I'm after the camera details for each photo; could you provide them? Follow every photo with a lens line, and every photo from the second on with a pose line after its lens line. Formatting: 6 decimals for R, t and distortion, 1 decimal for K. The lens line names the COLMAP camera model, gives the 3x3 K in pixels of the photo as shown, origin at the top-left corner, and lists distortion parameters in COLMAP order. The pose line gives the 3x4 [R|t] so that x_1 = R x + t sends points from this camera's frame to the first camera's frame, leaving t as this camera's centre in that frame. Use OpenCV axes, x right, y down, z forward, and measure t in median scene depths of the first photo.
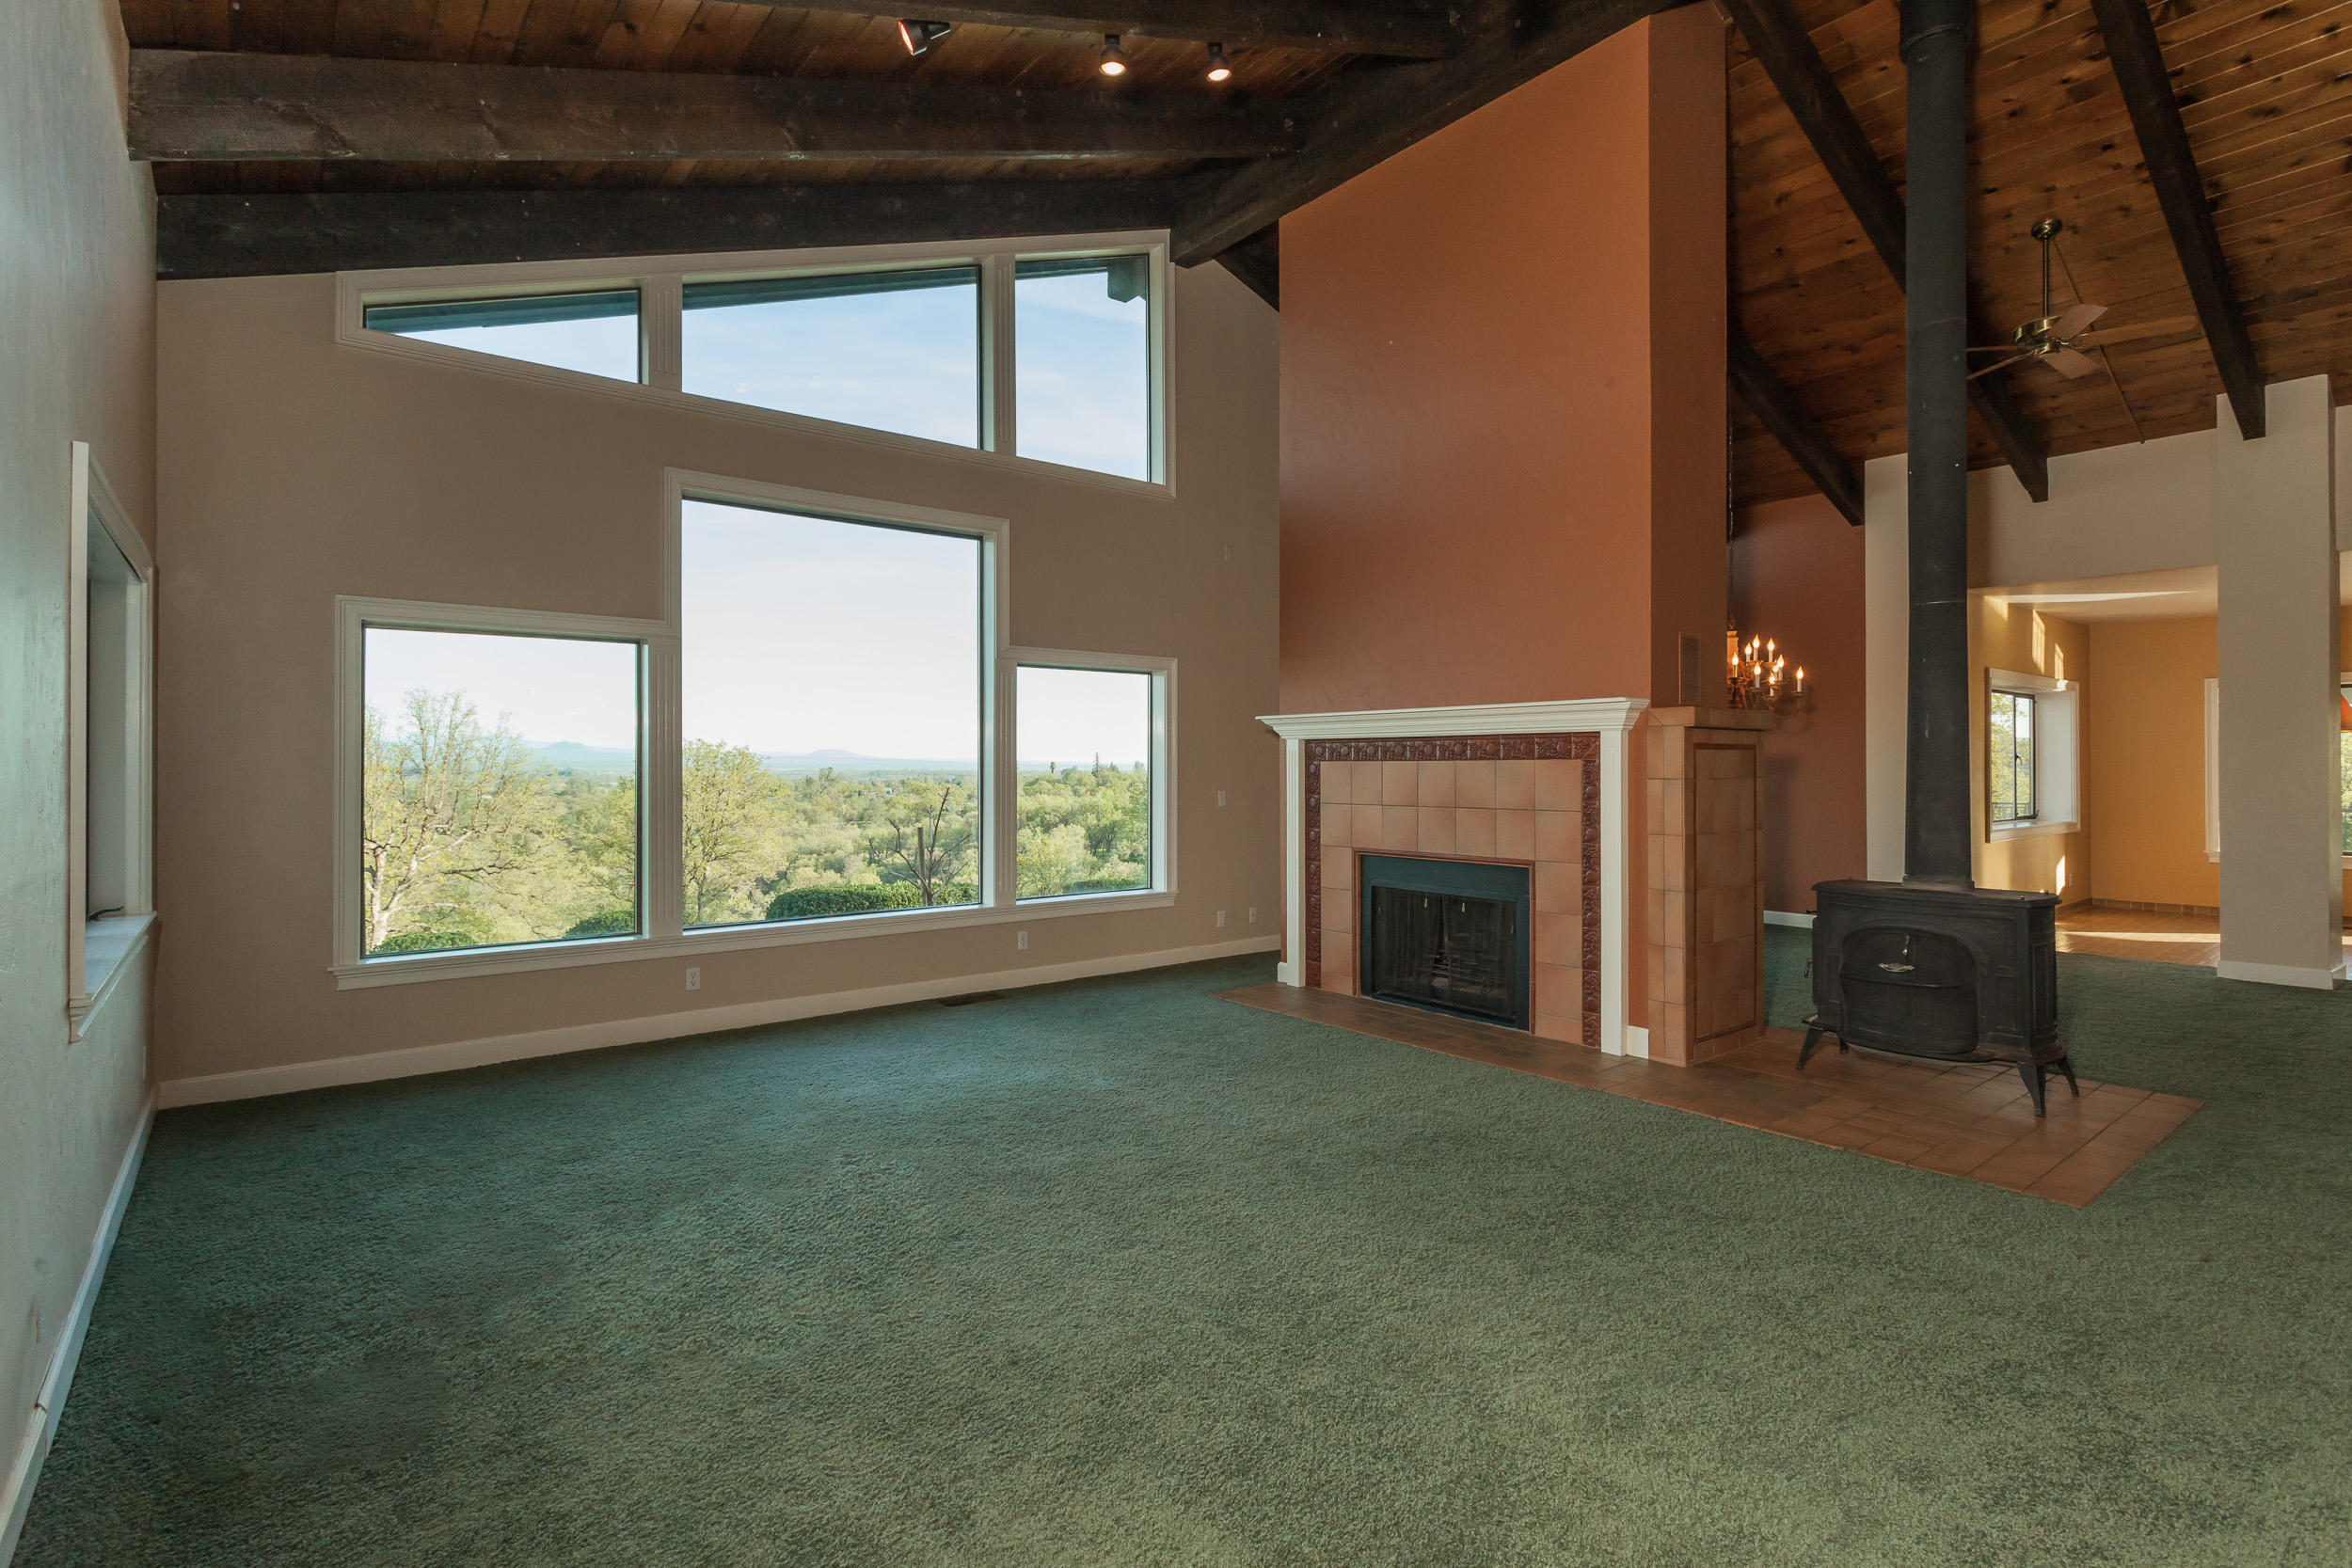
lens RADIAL K [[1130.3, 0, 1181.9], [0, 1130.3, 722.7], [0, 0, 1]] dist [0.022670, -0.000144]
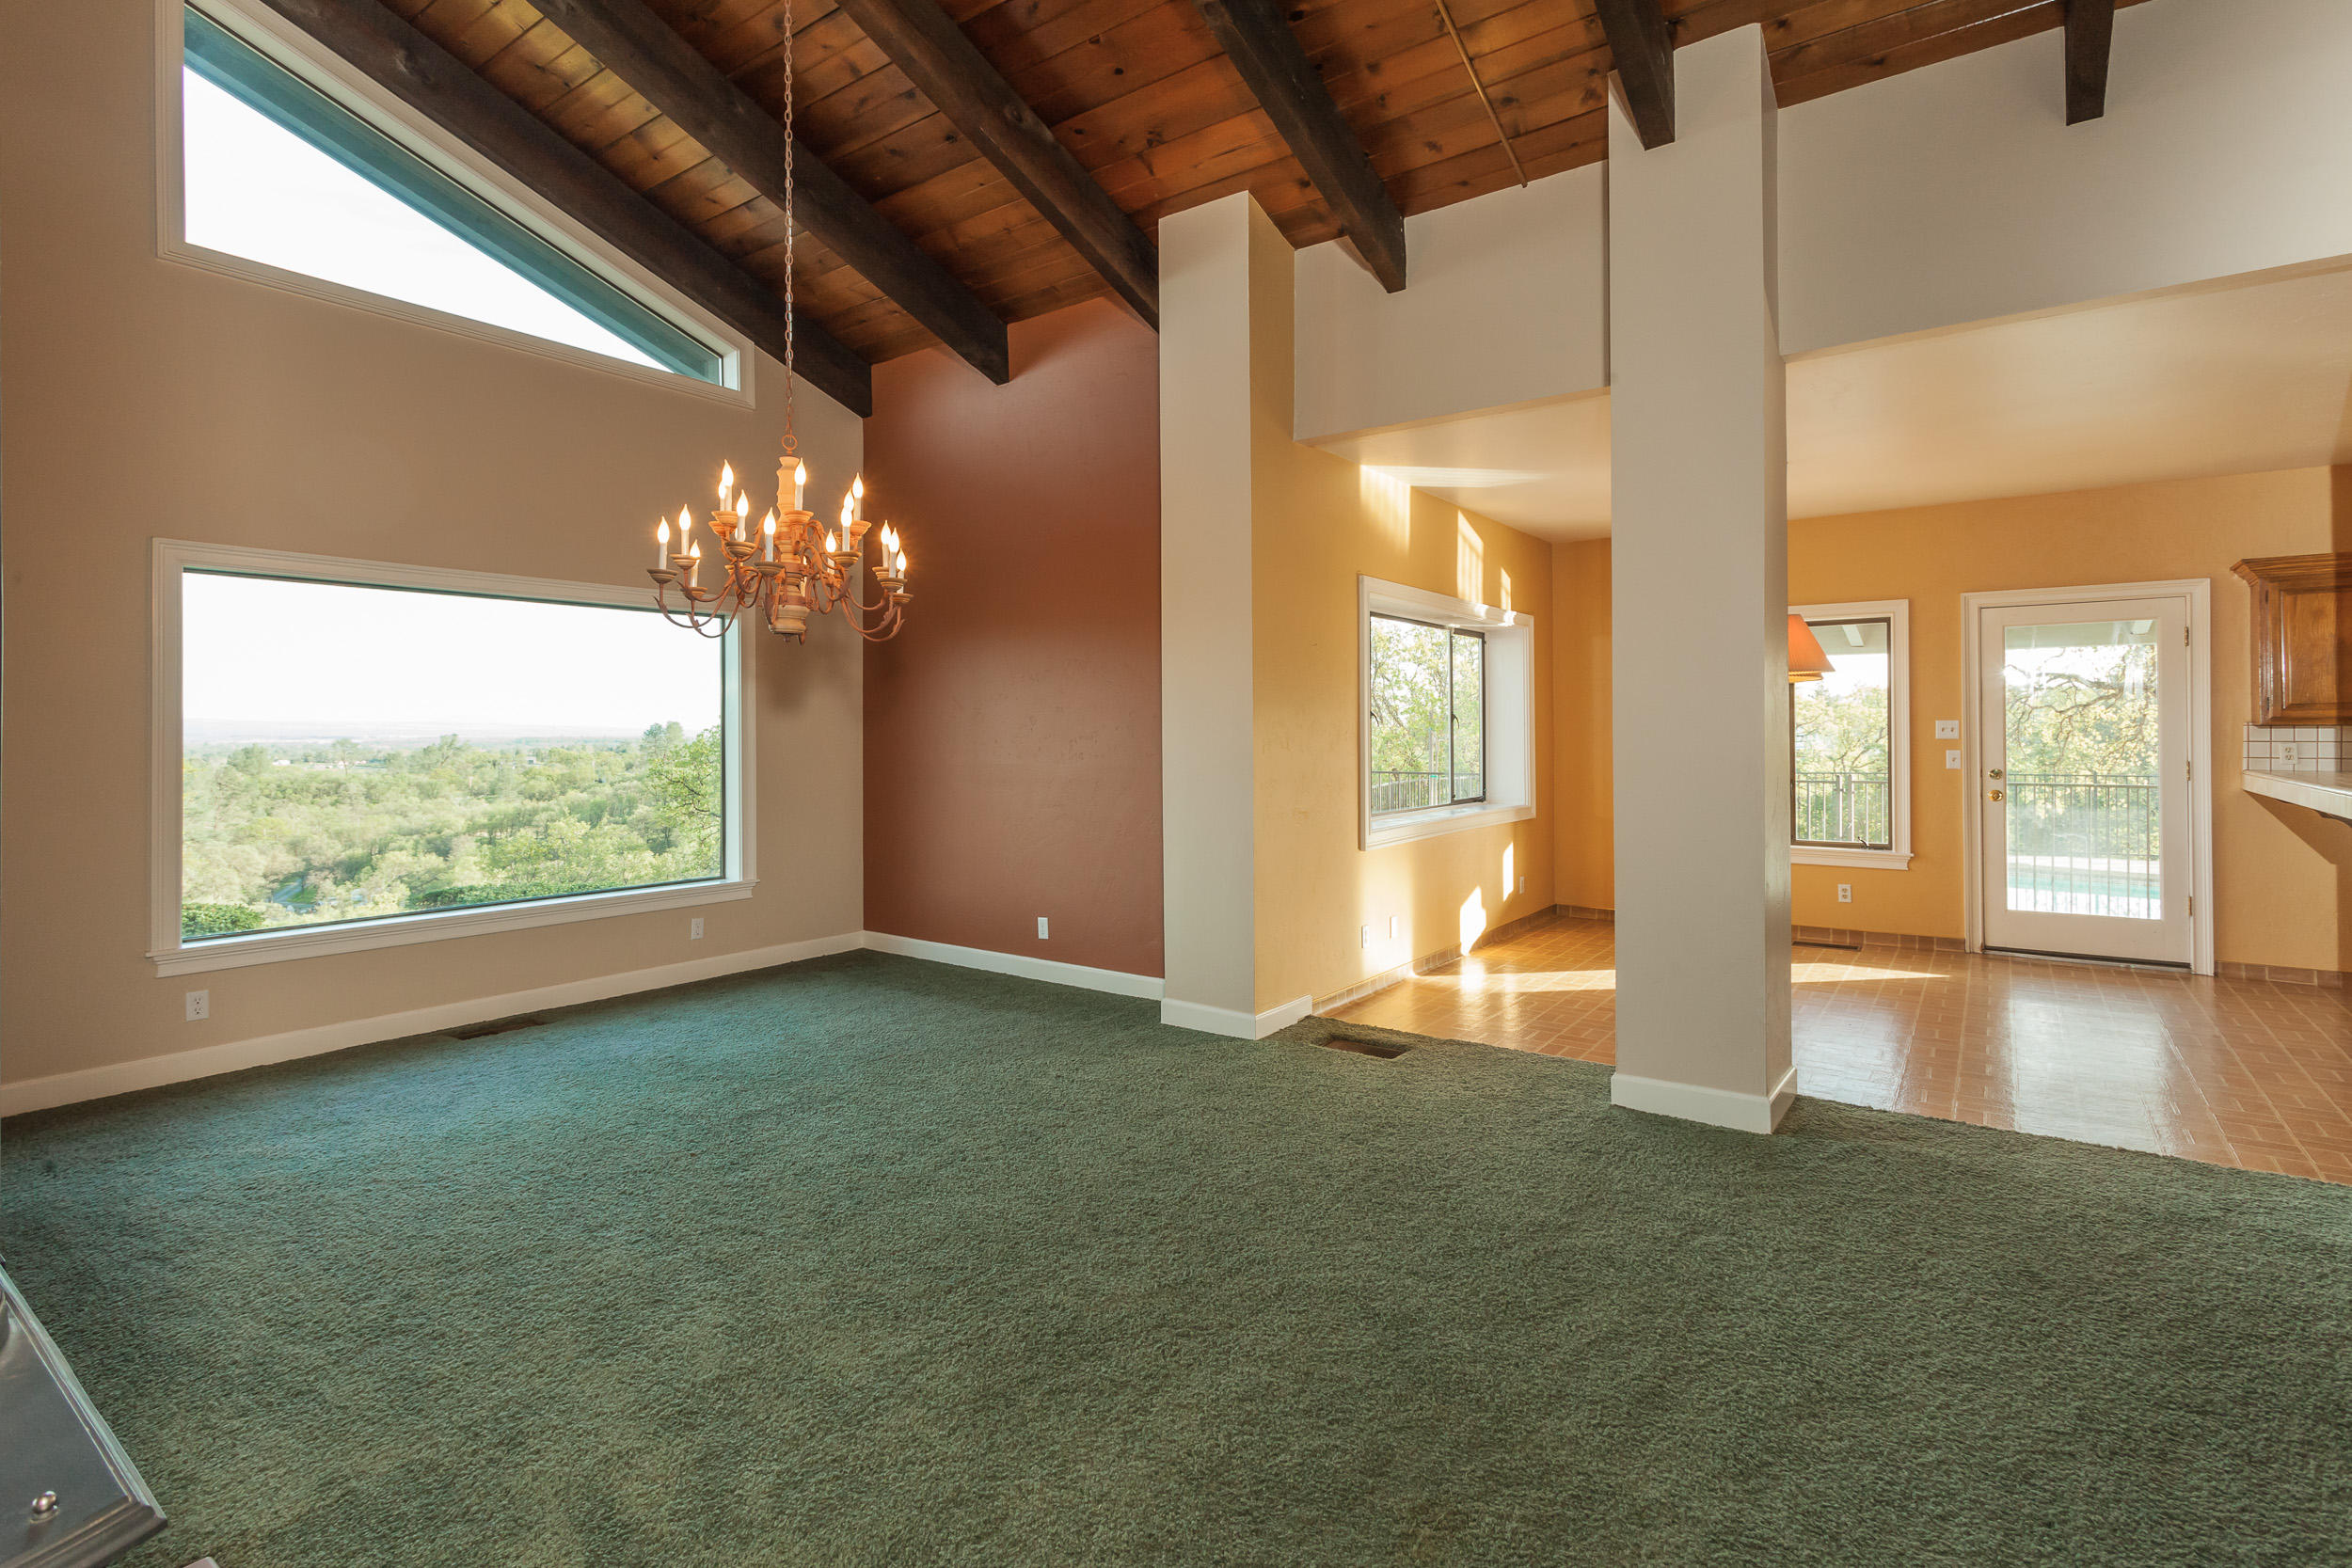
lens RADIAL K [[1130.3, 0, 1181.9], [0, 1130.3, 722.7], [0, 0, 1]] dist [0.022670, -0.000144]
pose [[0.969846, 0.001441, 0.243715, 0.099338], [-0.008813, 0.999536, 0.029161, 0.003343], [-0.243560, -0.030430, 0.969408, 0.089041]]
